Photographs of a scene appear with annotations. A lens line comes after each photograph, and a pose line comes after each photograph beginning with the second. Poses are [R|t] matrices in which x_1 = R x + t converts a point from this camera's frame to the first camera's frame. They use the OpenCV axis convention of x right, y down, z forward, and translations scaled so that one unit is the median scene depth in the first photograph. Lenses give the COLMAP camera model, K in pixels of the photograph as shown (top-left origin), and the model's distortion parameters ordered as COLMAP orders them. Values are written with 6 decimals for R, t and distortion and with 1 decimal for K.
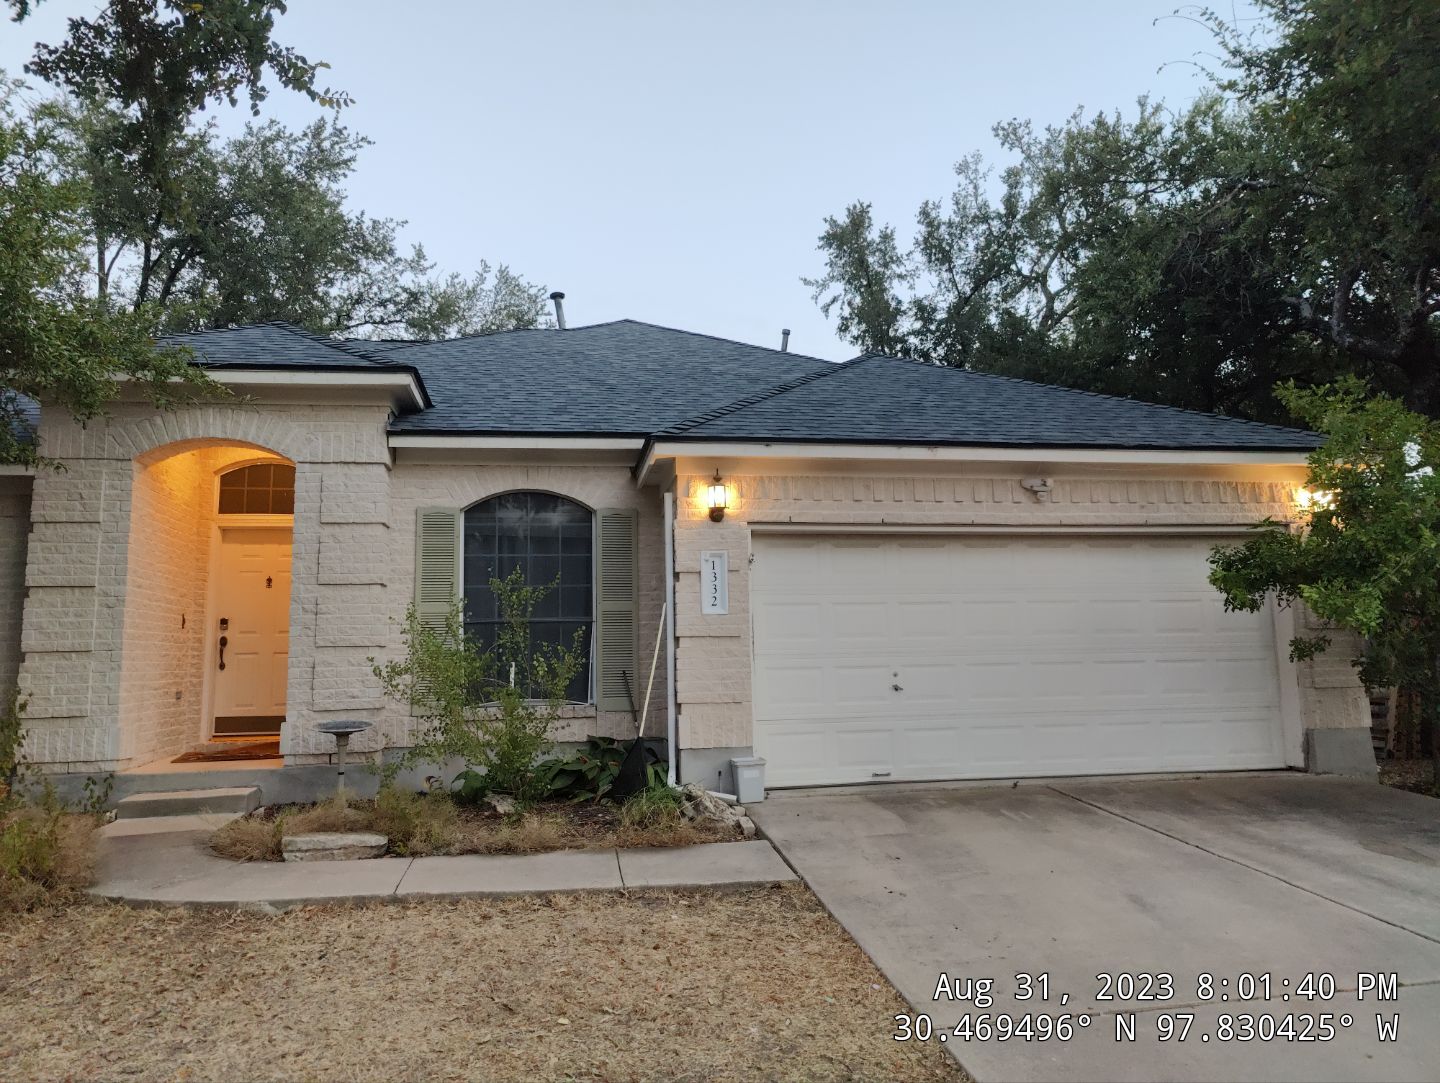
lens RADIAL K [[1020.9, 0, 727.9], [0, 1020.9, 536.7], [0, 0, 1]] dist [0.049902, -0.047475]
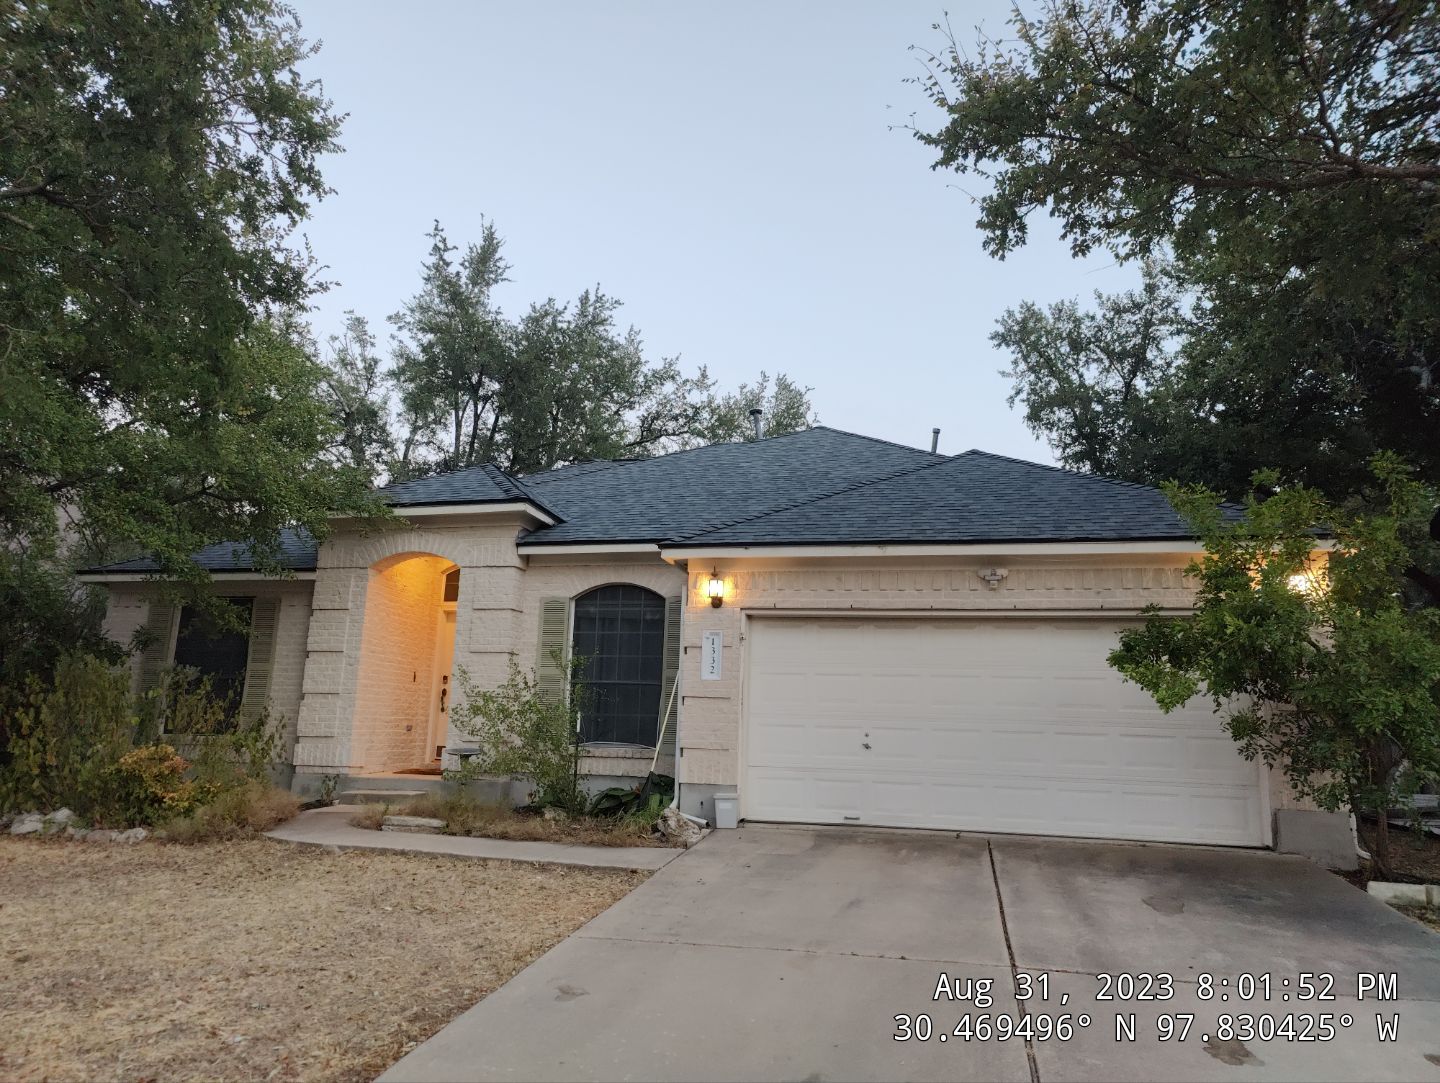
lens RADIAL K [[1031.0, 0, 720.0], [0, 1031.0, 541.5], [0, 0, 1]] dist [0.027272, 0.004264]
pose [[0.918298, -0.027519, -0.394931, 0.432677], [0.001429, 0.997805, -0.066204, -0.010204], [0.395886, 0.060231, 0.916322, -0.165912]]
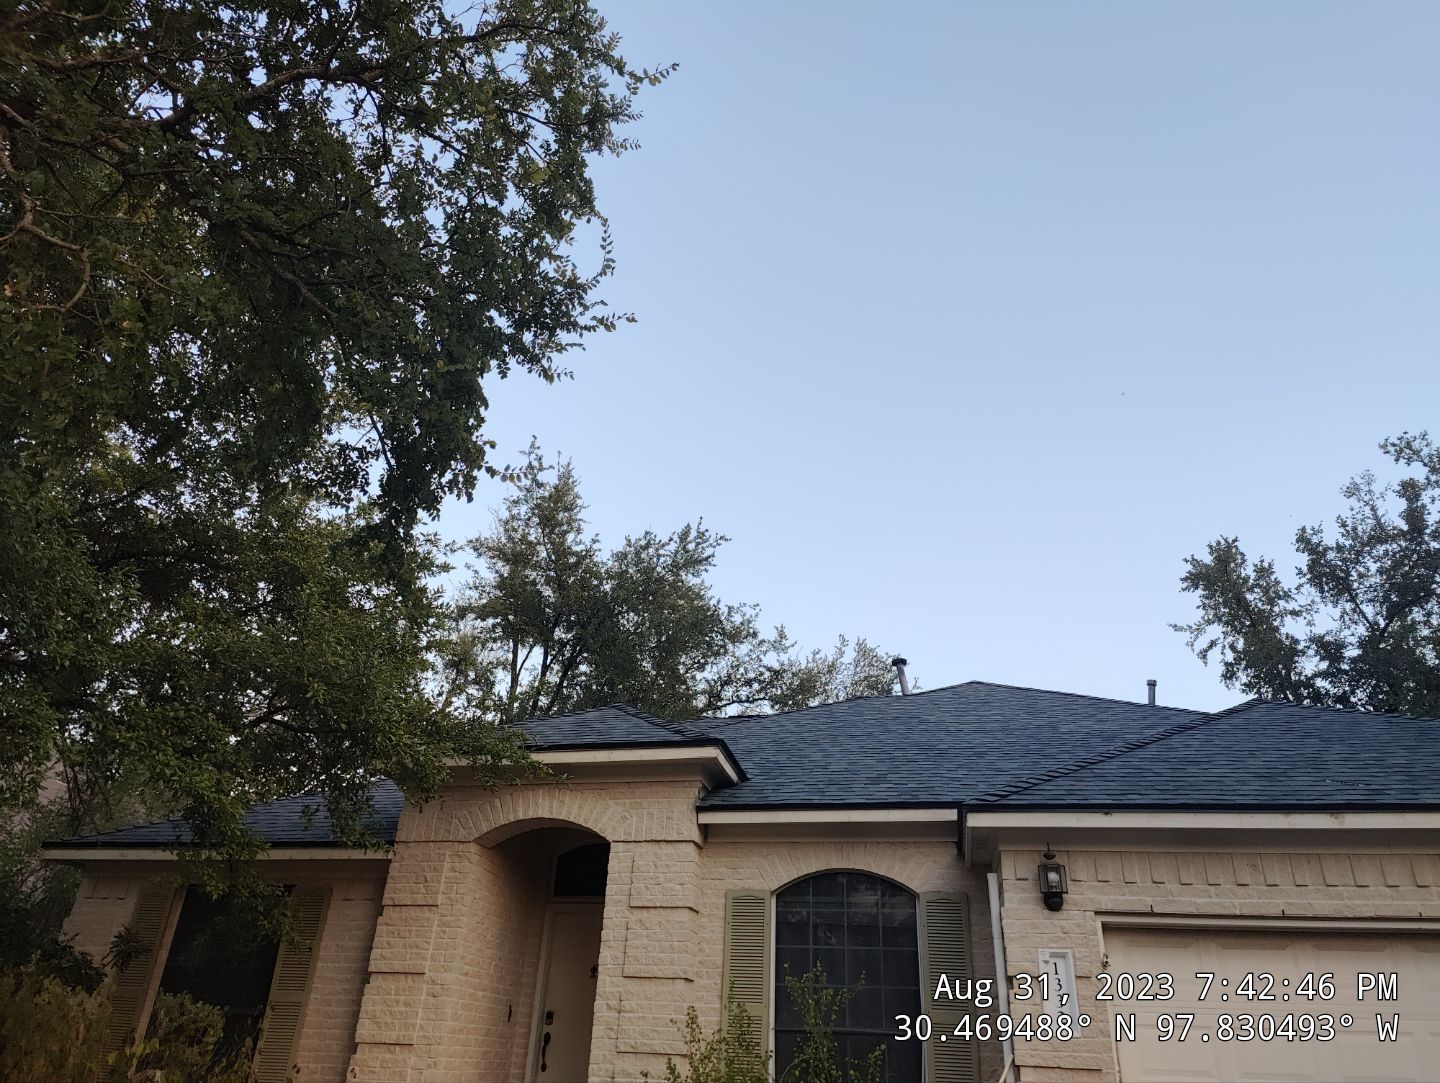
lens RADIAL K [[1020.9, 0, 727.9], [0, 1020.9, 536.7], [0, 0, 1]] dist [0.049902, -0.047475]
pose [[0.931608, -0.115792, -0.344526, 0.054780], [-0.012523, 0.937107, -0.348818, -0.003685], [0.363248, 0.329276, 0.871566, 0.069269]]
